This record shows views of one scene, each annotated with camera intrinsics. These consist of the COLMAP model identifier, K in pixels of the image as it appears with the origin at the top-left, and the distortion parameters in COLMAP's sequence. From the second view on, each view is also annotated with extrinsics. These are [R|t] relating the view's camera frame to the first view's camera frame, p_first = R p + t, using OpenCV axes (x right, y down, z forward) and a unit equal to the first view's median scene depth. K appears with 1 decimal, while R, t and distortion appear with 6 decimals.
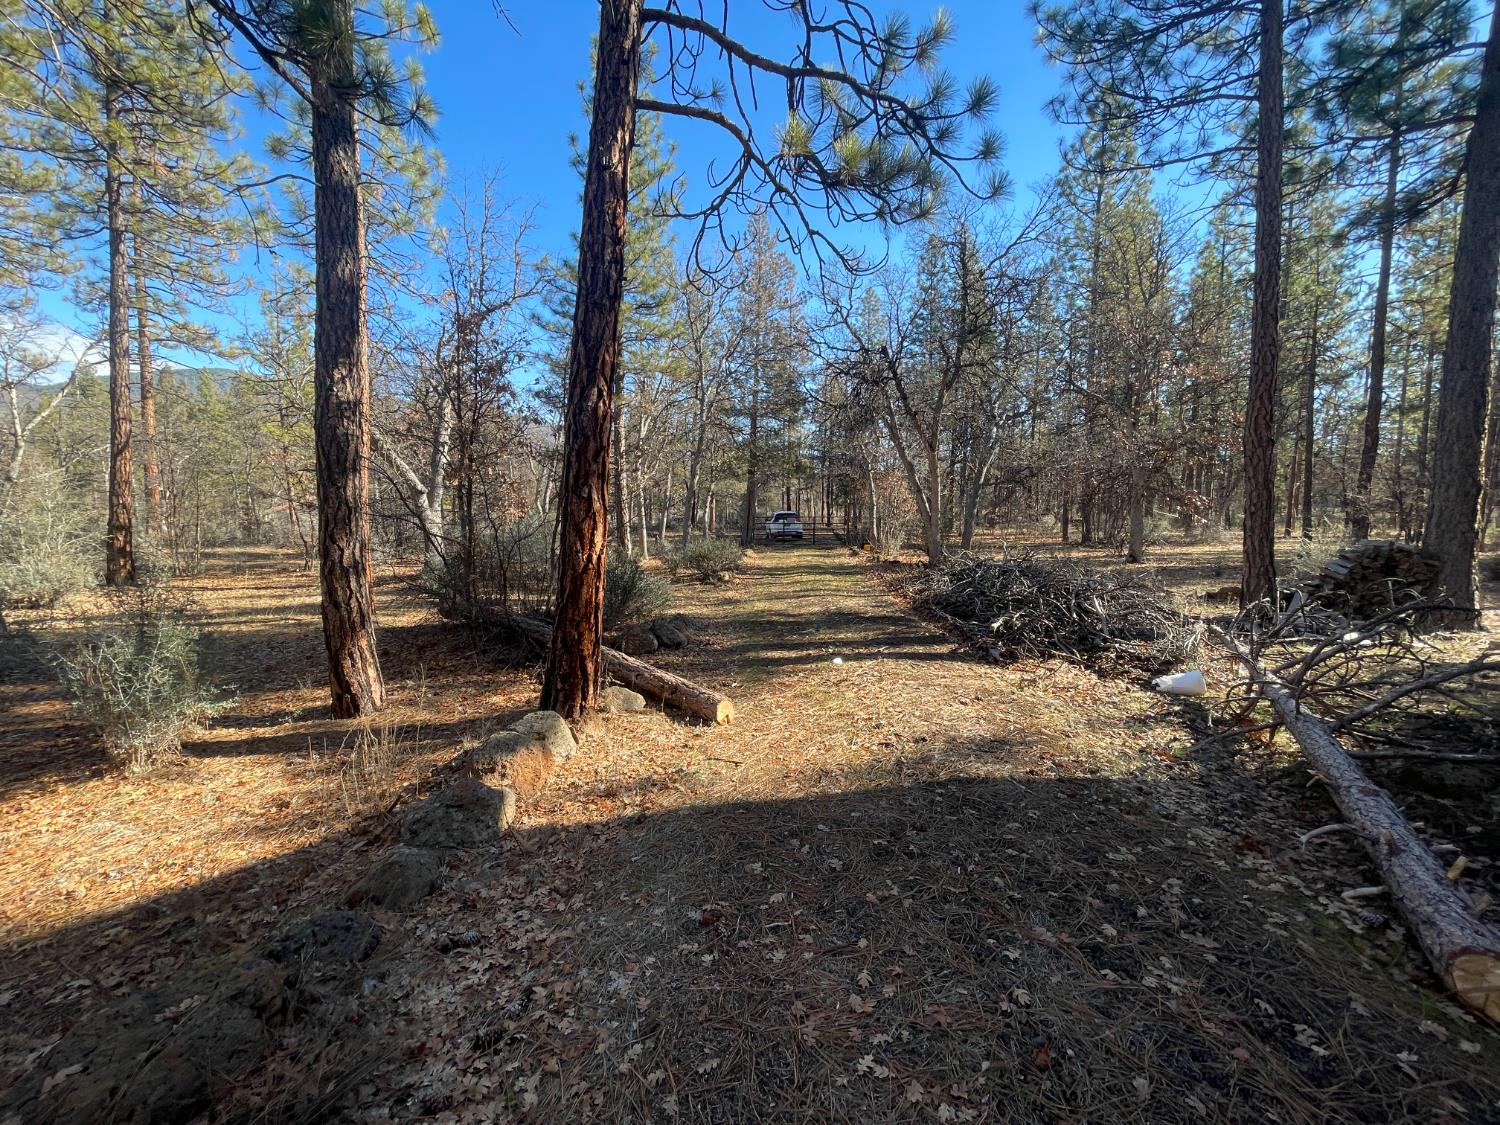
lens RADIAL K [[605.5, 0, 749.2], [0, 605.5, 562.4], [0, 0, 1]] dist [-0.003170, 0.000221]
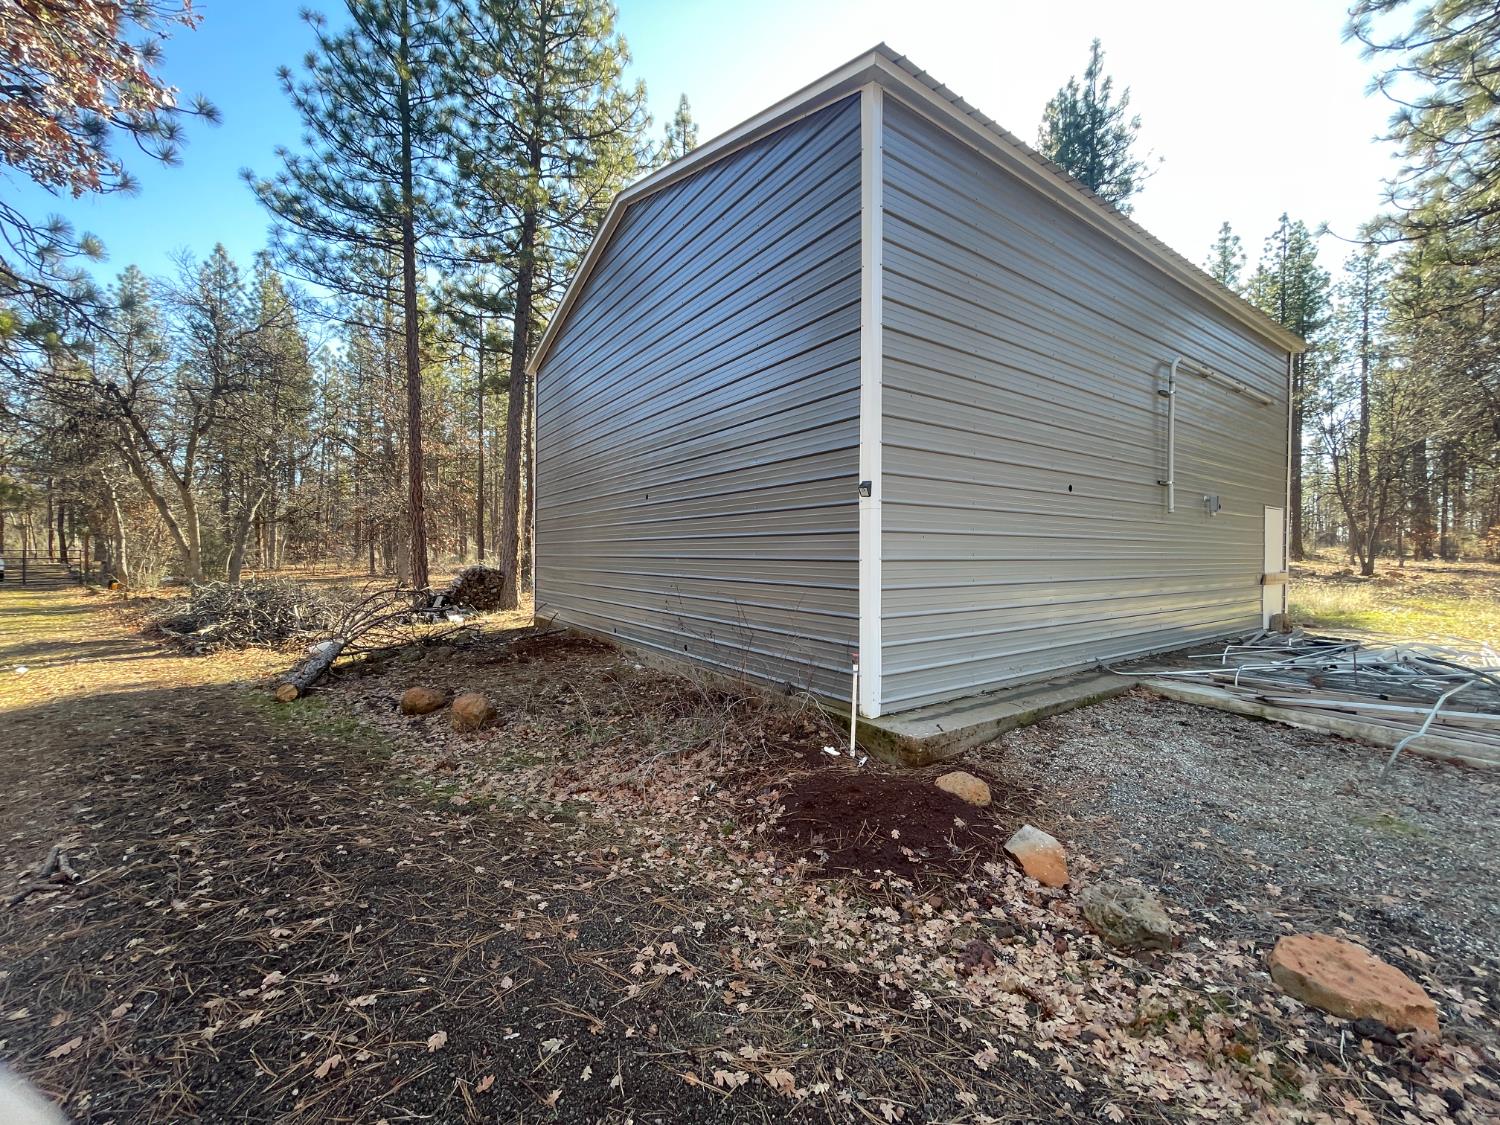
lens RADIAL K [[605.5, 0, 748.6], [0, 605.5, 564.3], [0, 0, 1]] dist [-0.003170, 0.000221]
pose [[0.566657, -0.011947, 0.823867, -0.007718], [0.056841, 0.998080, -0.024622, 0.025130], [-0.821991, 0.060782, 0.566248, -0.347721]]
